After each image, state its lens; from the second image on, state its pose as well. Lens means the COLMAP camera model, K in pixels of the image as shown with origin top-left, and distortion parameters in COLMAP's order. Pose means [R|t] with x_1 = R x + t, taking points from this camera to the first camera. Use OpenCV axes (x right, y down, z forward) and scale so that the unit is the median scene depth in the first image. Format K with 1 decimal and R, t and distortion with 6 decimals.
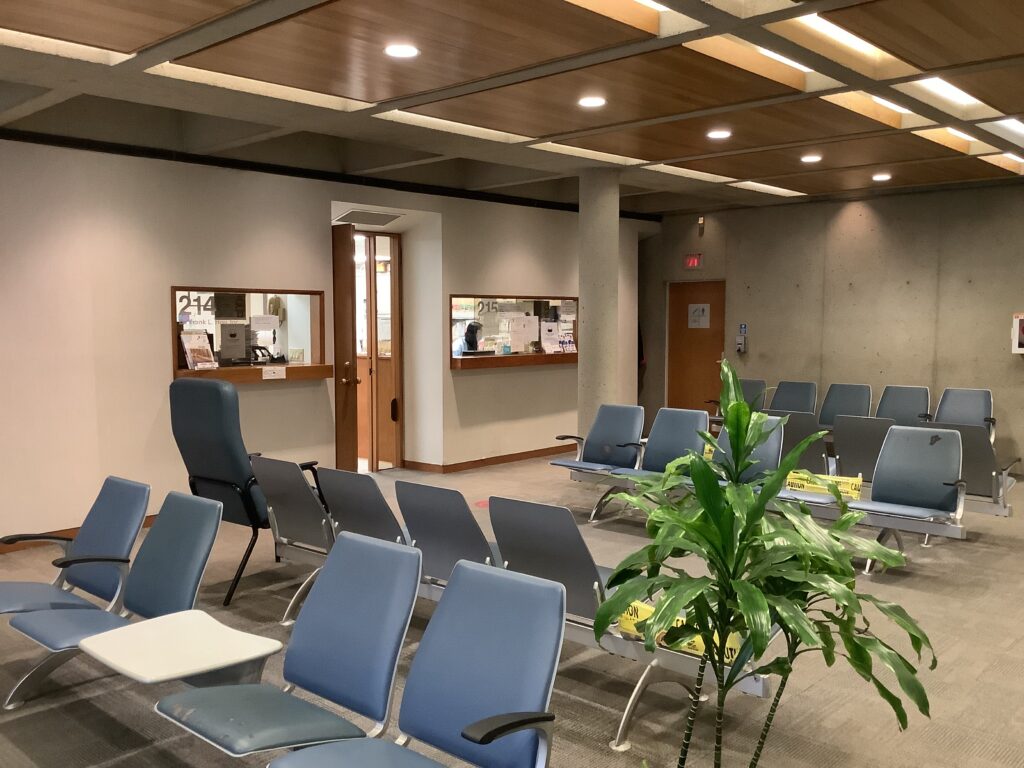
lens RADIAL K [[910.7, 0, 512.0], [0, 910.7, 384.0], [0, 0, 1]] dist [0.121216, -0.229302]
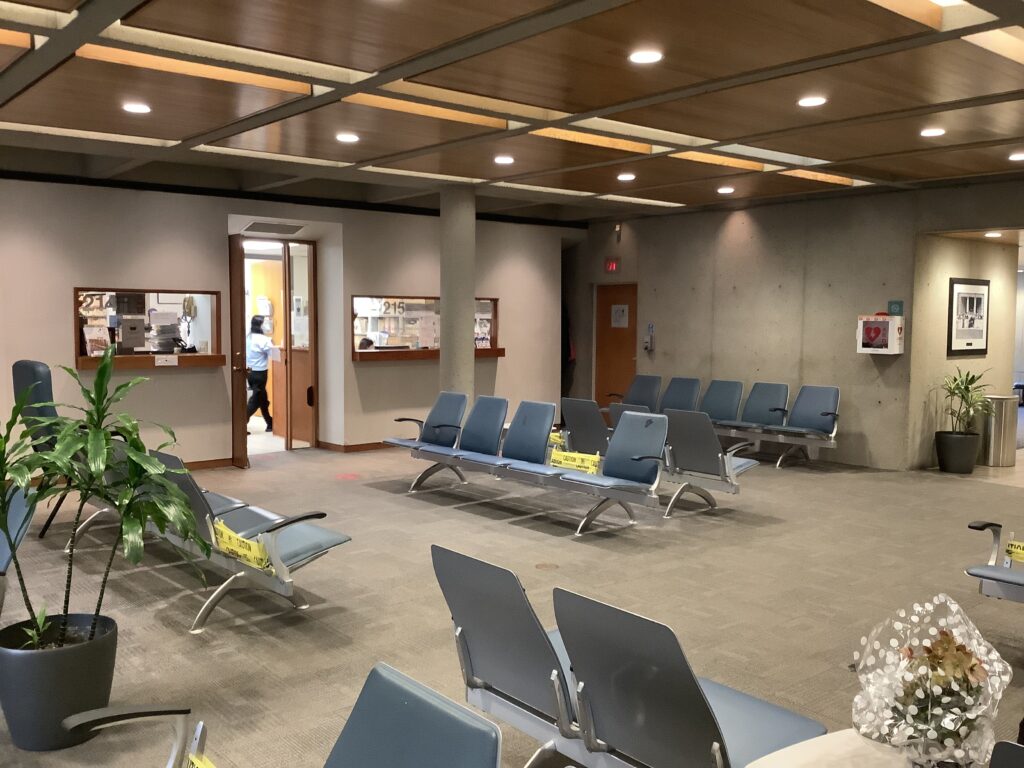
lens RADIAL K [[910.7, 0, 512.0], [0, 910.7, 384.0], [0, 0, 1]] dist [0.121216, -0.229302]
pose [[0.992156, 0.016587, -0.123898, 0.273883], [-0.016532, 0.999862, 0.001471, 0.007705], [0.123905, 0.000589, 0.992294, -0.105235]]
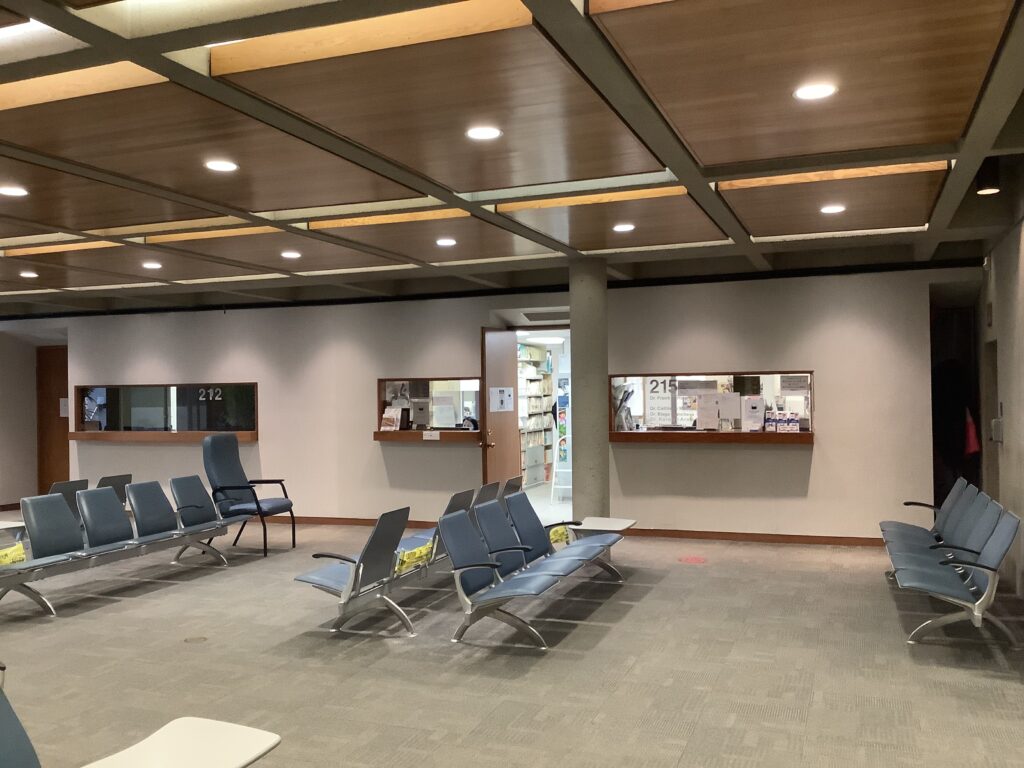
lens RADIAL K [[910.7, 0, 512.0], [0, 910.7, 384.0], [0, 0, 1]] dist [0.121216, -0.229302]
pose [[0.373118, -0.014471, -0.927671, 0.931174], [-0.055979, 0.997706, -0.038079, -0.037652], [0.926094, 0.066138, 0.371452, 0.476175]]
